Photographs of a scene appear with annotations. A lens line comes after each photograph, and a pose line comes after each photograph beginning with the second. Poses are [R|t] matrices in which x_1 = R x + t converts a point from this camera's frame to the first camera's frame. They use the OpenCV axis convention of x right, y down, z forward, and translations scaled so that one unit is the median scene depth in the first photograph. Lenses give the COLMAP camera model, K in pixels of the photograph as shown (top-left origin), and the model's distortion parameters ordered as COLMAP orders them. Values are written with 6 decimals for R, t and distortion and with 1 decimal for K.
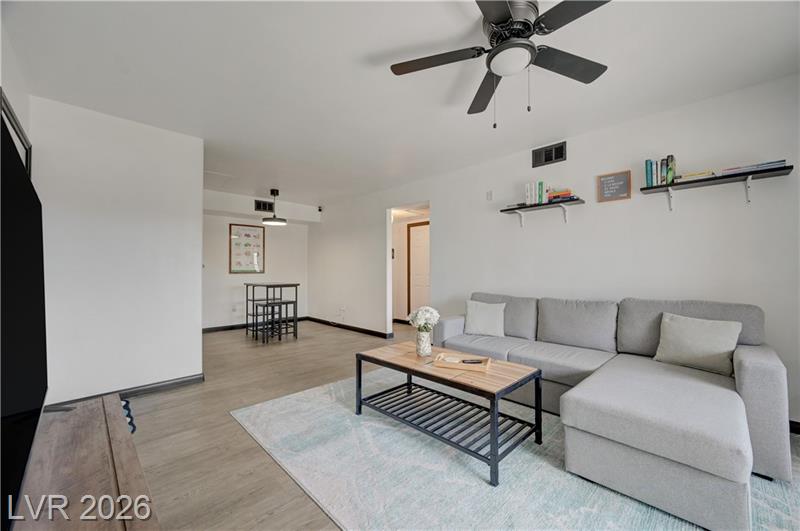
lens RADIAL K [[316.7, 0, 400.0], [0, 316.7, 265.5], [0, 0, 1]] dist [-0.000114, 0.000232]
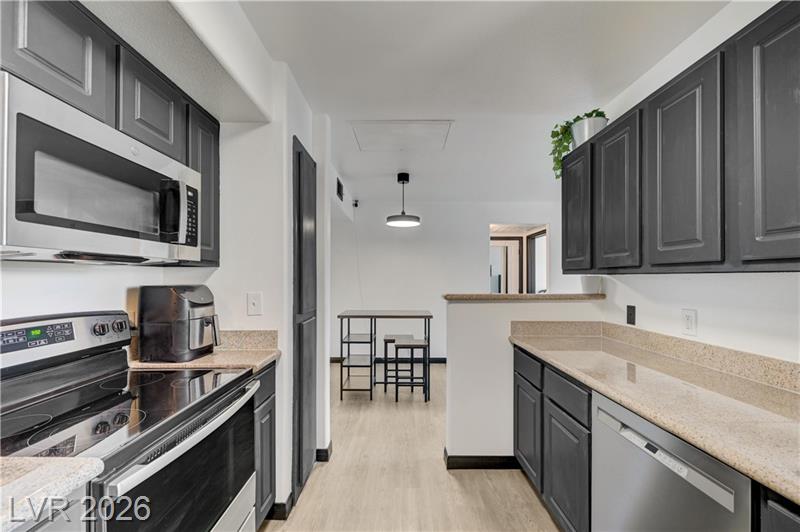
lens RADIAL K [[331.2, 0, 398.3], [0, 331.2, 276.3], [0, 0, 1]] dist [-0.003191, -0.000059]
pose [[0.698078, 0.007214, 0.715985, -1.470153], [-0.015381, 0.999870, 0.004922, -0.037404], [-0.715857, -0.014448, 0.698098, 0.825476]]
